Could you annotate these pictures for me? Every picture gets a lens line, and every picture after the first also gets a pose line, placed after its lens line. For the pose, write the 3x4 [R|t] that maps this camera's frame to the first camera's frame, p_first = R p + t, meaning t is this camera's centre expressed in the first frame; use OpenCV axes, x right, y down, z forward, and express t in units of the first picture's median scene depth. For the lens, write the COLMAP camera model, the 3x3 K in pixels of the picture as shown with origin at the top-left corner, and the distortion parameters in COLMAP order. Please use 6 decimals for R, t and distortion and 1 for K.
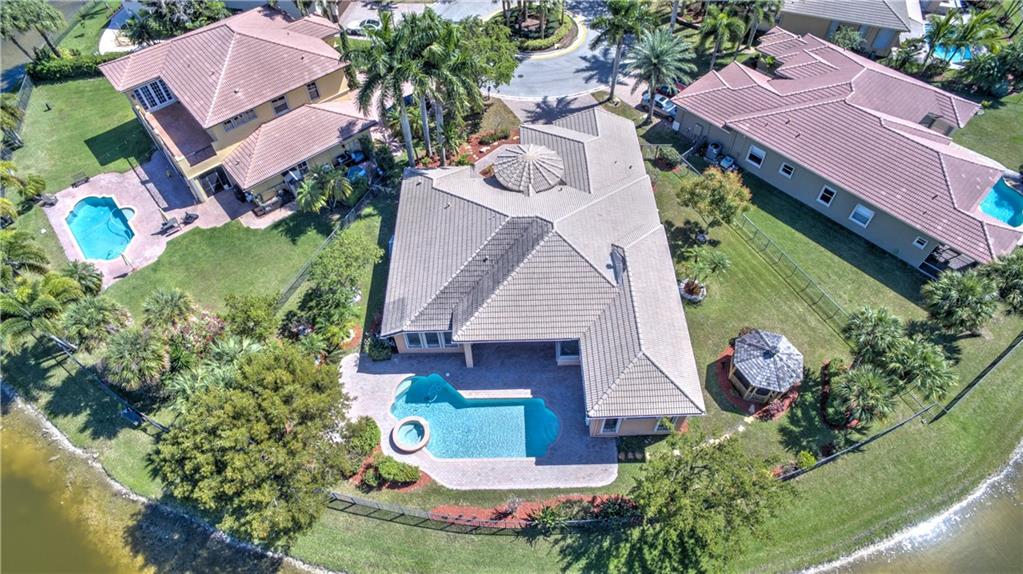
lens RADIAL K [[593.5, 0, 518.0], [0, 593.5, 287.7], [0, 0, 1]] dist [-0.111769, 0.080406]
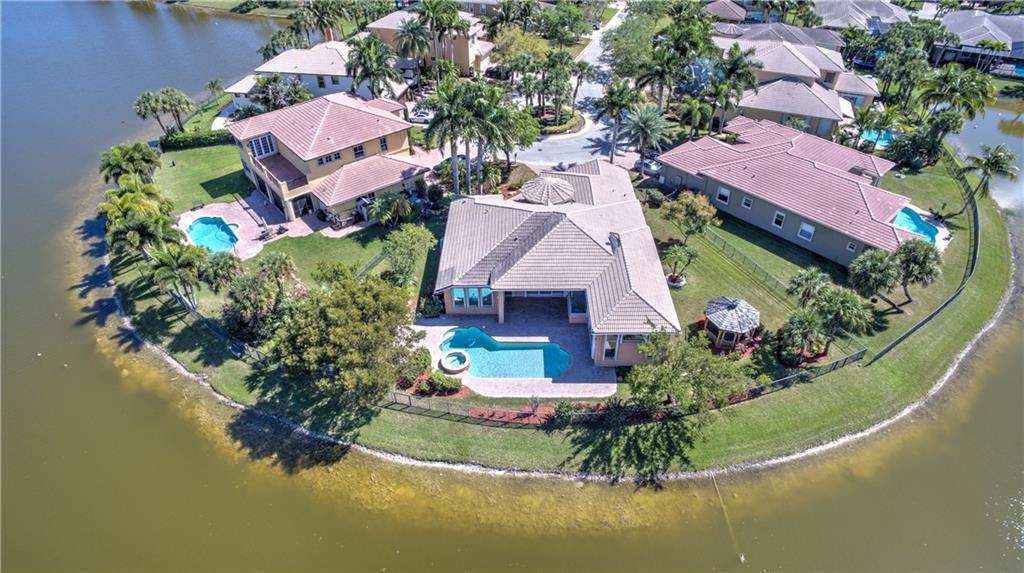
lens RADIAL K [[594.0, 0, 518.5], [0, 594.0, 287.2], [0, 0, 1]] dist [-0.111769, 0.080406]
pose [[0.999683, 0.017556, -0.018022, -0.021688], [-0.021379, 0.970393, -0.240582, 0.368558], [0.013265, 0.240891, 0.970461, -0.270000]]
